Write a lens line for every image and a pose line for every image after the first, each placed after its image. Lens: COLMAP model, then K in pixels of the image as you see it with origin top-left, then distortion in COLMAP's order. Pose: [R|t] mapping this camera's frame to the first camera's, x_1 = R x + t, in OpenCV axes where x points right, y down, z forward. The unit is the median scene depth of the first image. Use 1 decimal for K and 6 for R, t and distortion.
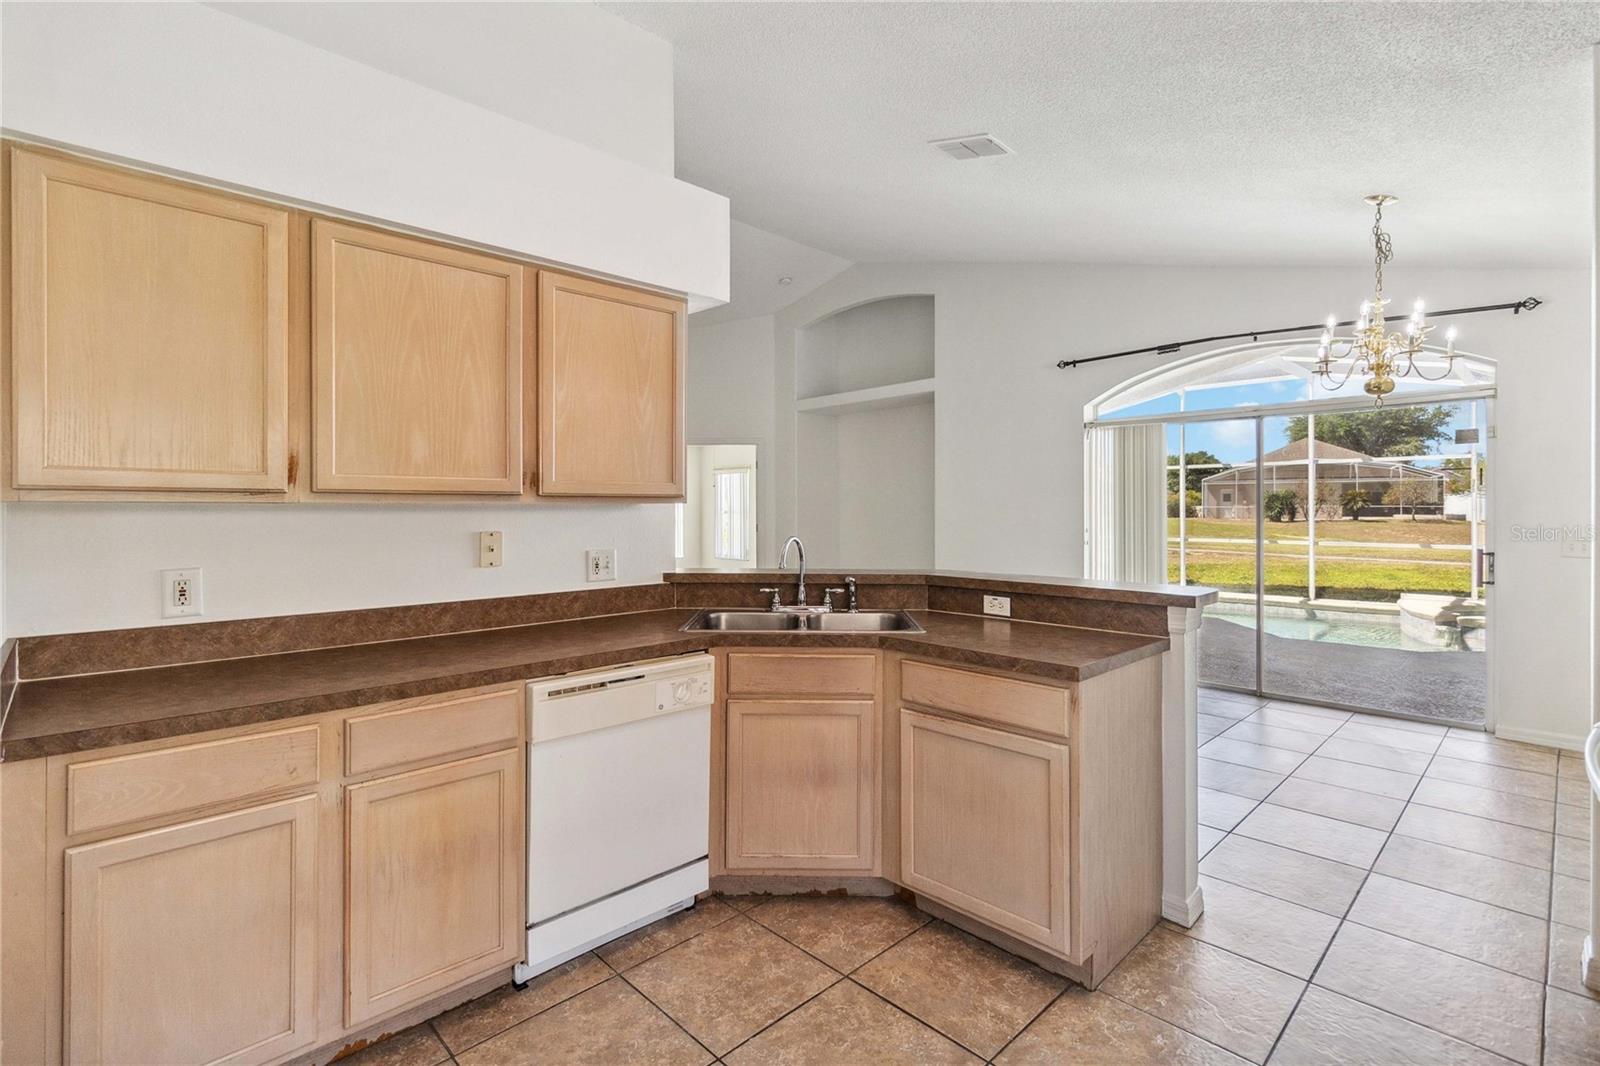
lens RADIAL K [[738.5, 0, 793.9], [0, 738.5, 511.9], [0, 0, 1]] dist [-0.000601, -0.000217]
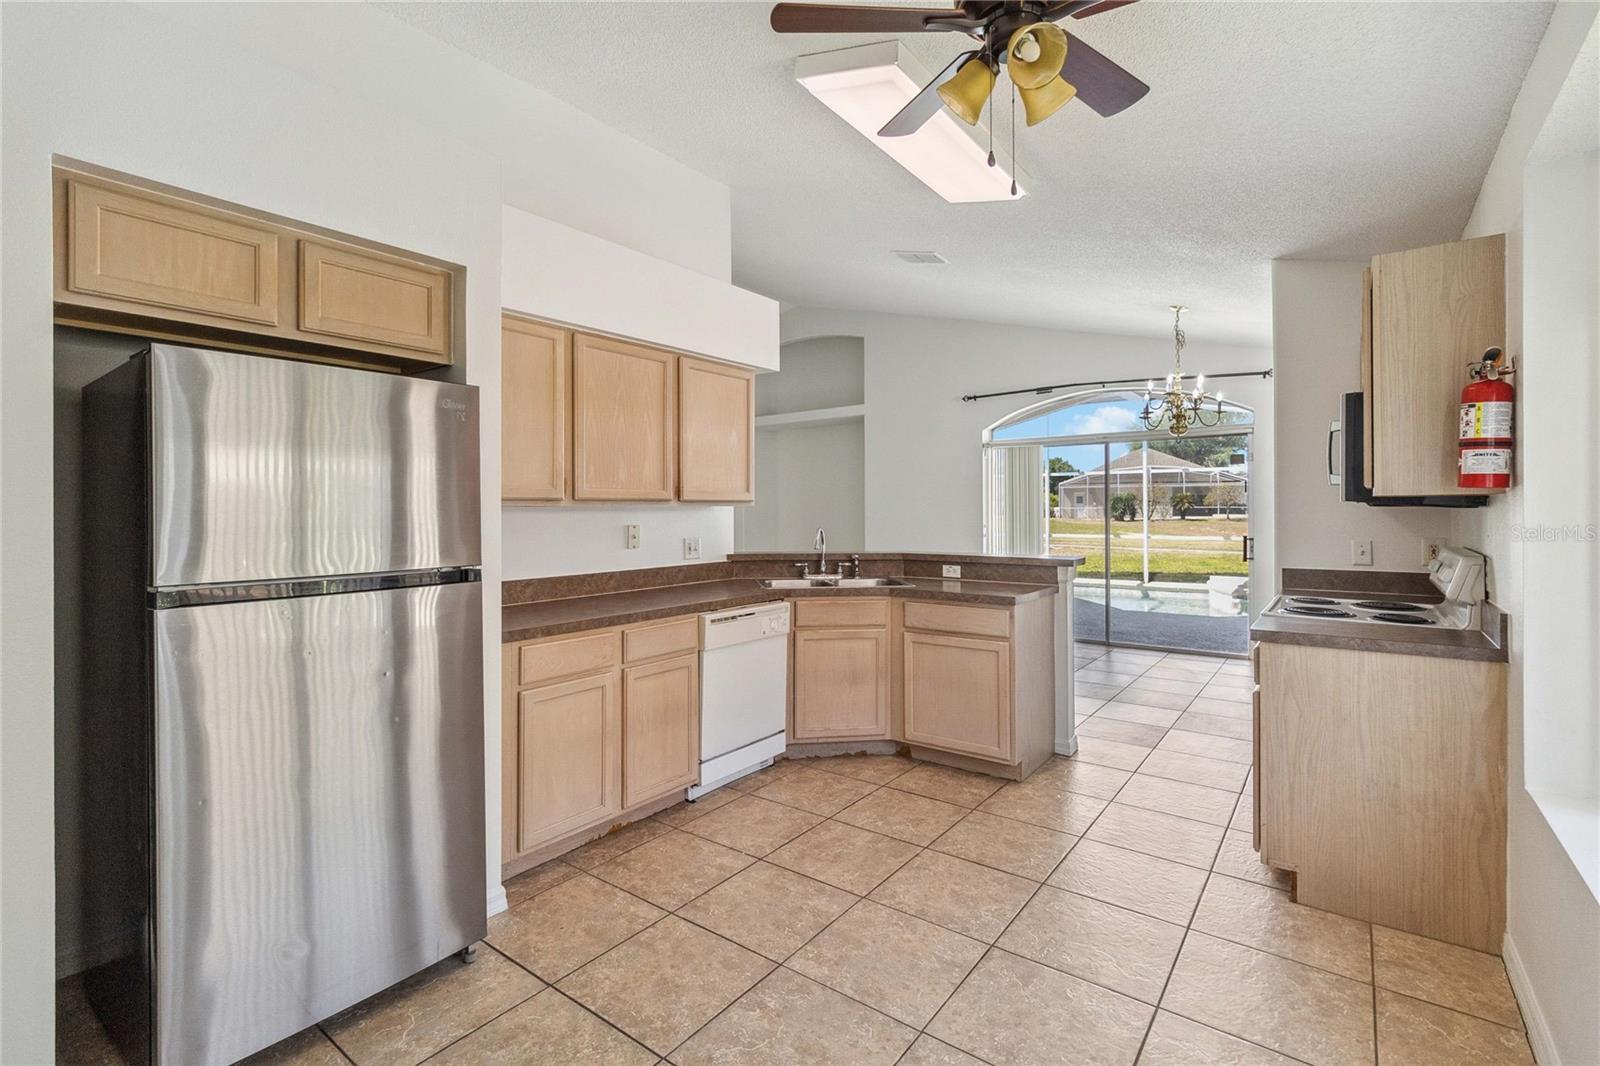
lens RADIAL K [[738.5, 0, 783.2], [0, 738.5, 511.0], [0, 0, 1]] dist [-0.000601, -0.000217]
pose [[0.988775, -0.003348, 0.149374, -0.215832], [0.003997, 0.999984, -0.004046, 0.003349], [-0.149358, 0.004598, 0.988772, -0.340326]]
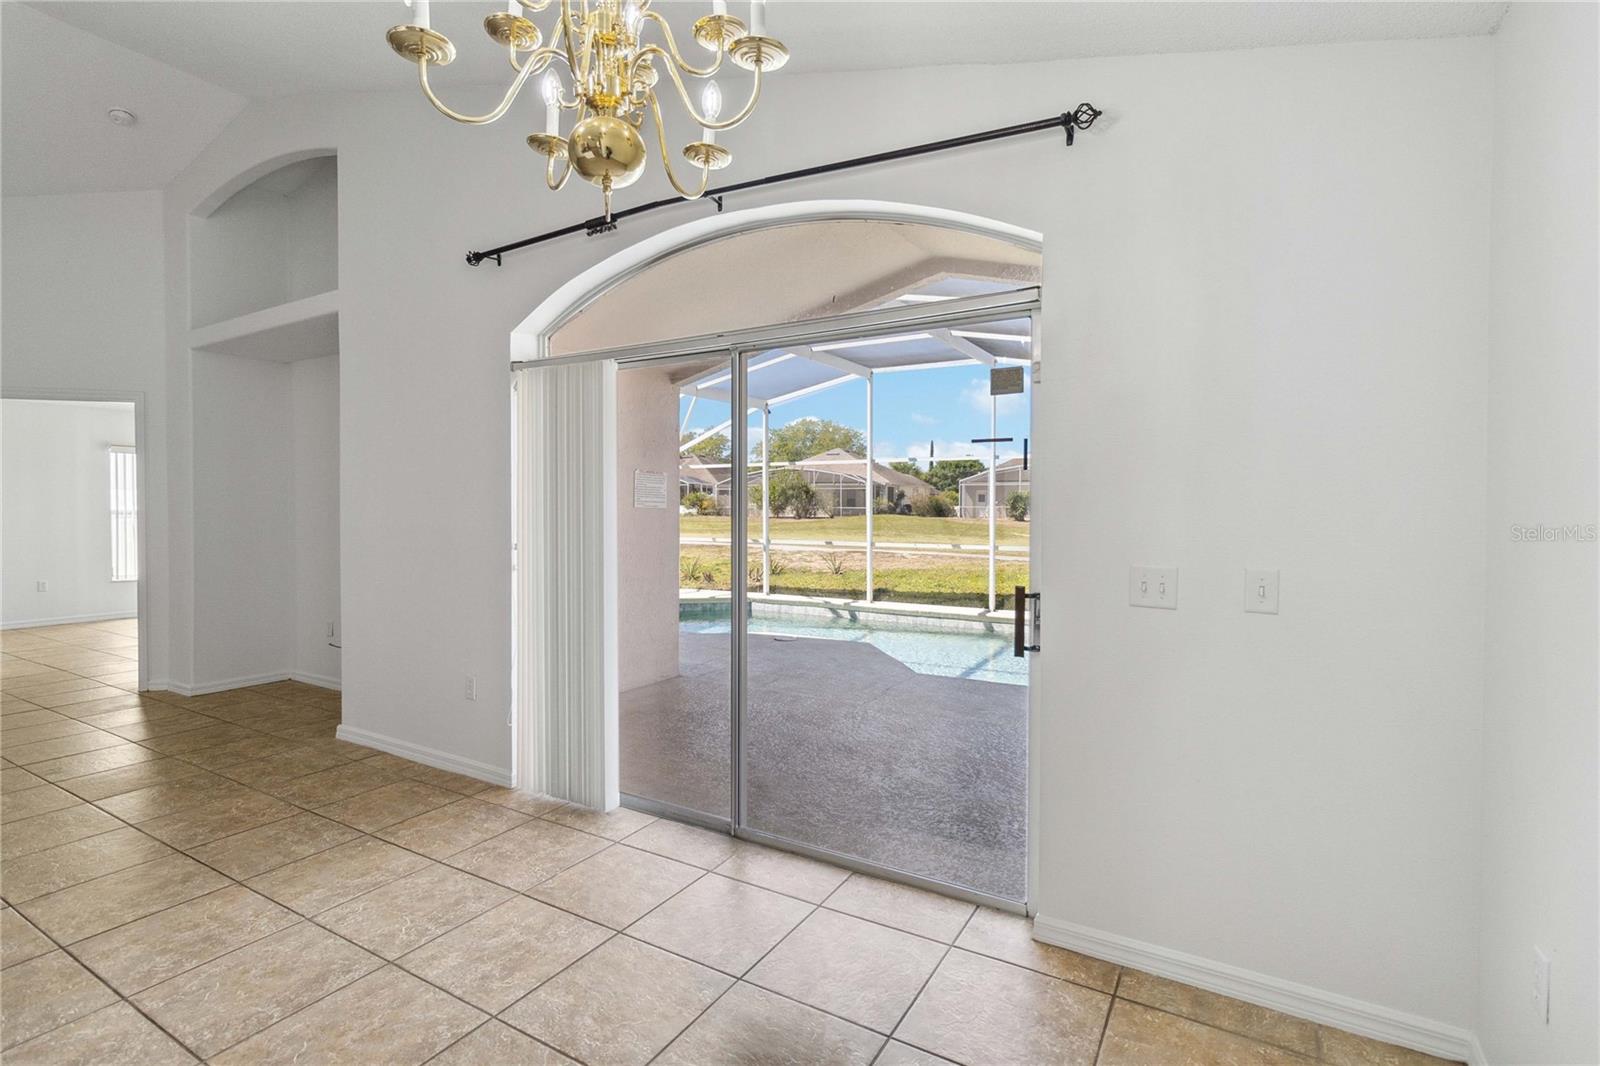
lens RADIAL K [[738.5, 0, 798.2], [0, 738.5, 522.8], [0, 0, 1]] dist [-0.000601, -0.000217]
pose [[0.964969, -0.001801, 0.262359, 0.658304], [-0.002523, 0.999867, 0.016142, -0.005563], [-0.262353, -0.016238, 0.964835, 0.541319]]
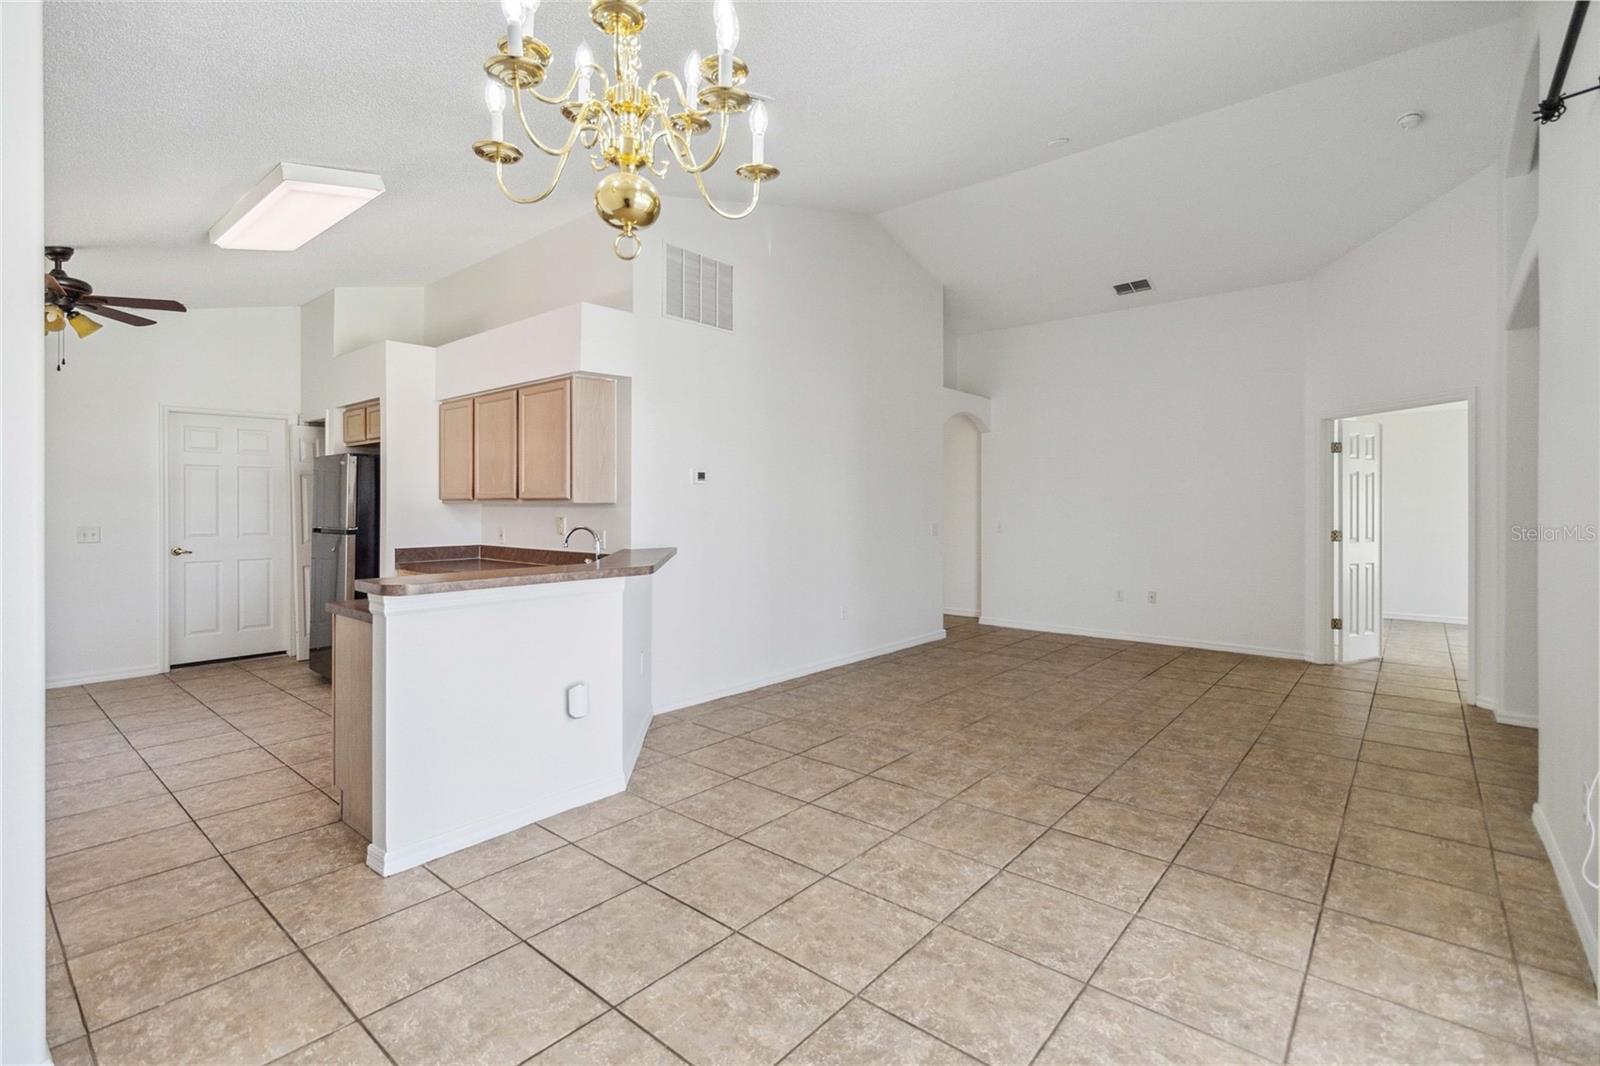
lens RADIAL K [[738.5, 0, 808.6], [0, 738.5, 510.9], [0, 0, 1]] dist [-0.000601, -0.000217]
pose [[0.112248, 0.005690, -0.993664, 0.973472], [-0.009992, 0.999940, 0.004597, -0.003147], [0.993630, 0.009413, 0.112298, 0.859653]]
